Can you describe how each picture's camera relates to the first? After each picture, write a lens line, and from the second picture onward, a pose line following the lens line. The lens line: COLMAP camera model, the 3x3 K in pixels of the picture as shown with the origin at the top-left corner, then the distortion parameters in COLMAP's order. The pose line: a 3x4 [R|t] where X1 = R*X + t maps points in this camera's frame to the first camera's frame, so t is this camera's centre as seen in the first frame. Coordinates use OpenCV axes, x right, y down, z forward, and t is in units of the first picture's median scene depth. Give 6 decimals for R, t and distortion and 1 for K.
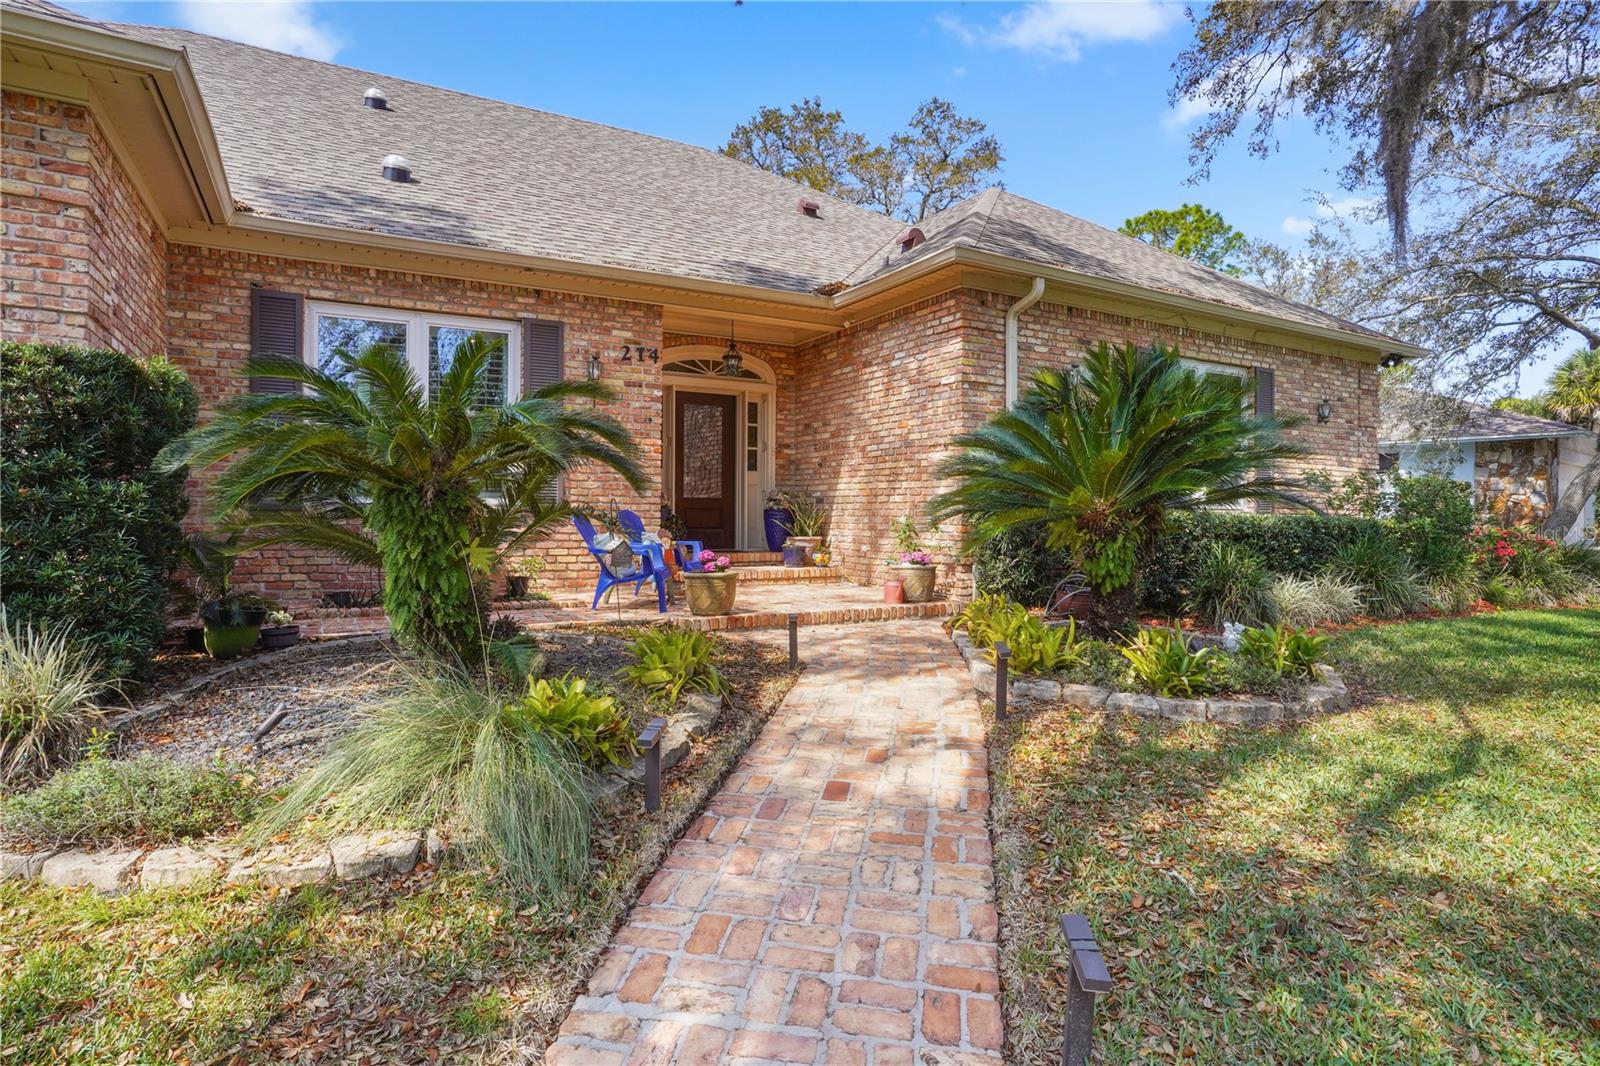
lens RADIAL K [[824.6, 0, 799.7], [0, 824.6, 529.5], [0, 0, 1]] dist [-0.007578, -0.000353]
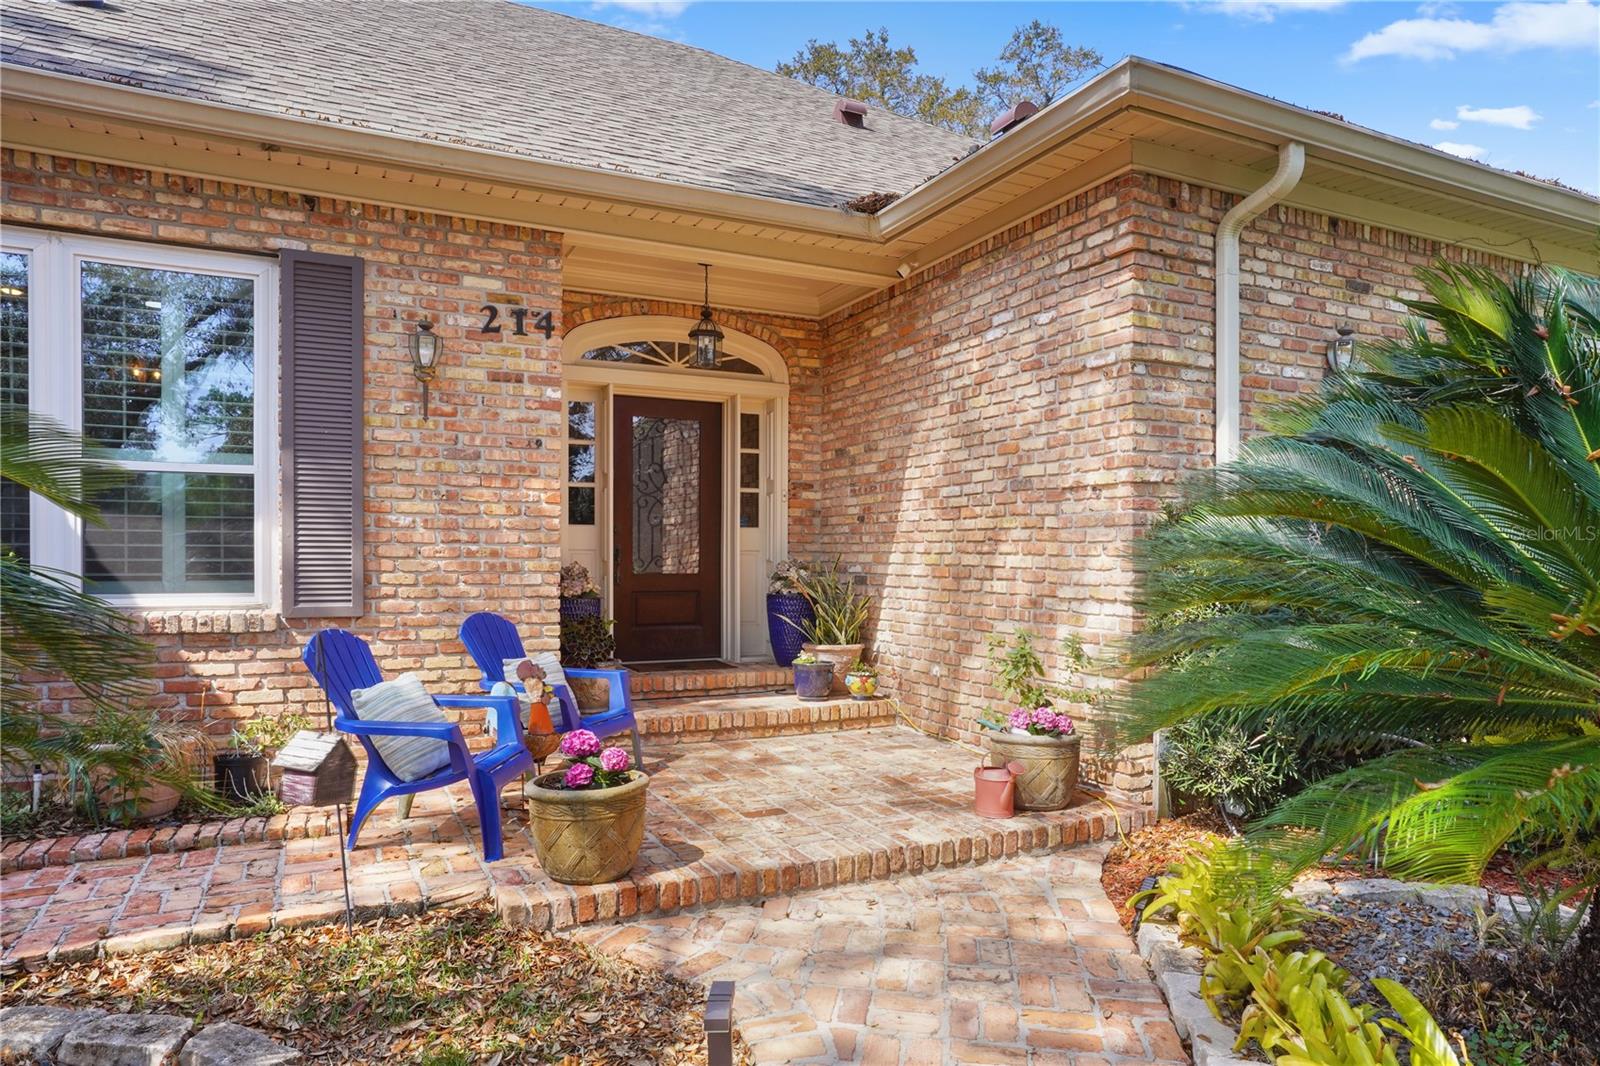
lens RADIAL K [[989.9, 0, 811.5], [0, 989.9, 567.4], [0, 0, 1]] dist [0.040400, -0.001322]
pose [[0.998535, -0.001885, -0.054070, 0.032392], [0.001454, 0.999967, -0.008009, -0.044884], [0.054083, 0.007919, 0.998505, 0.348769]]
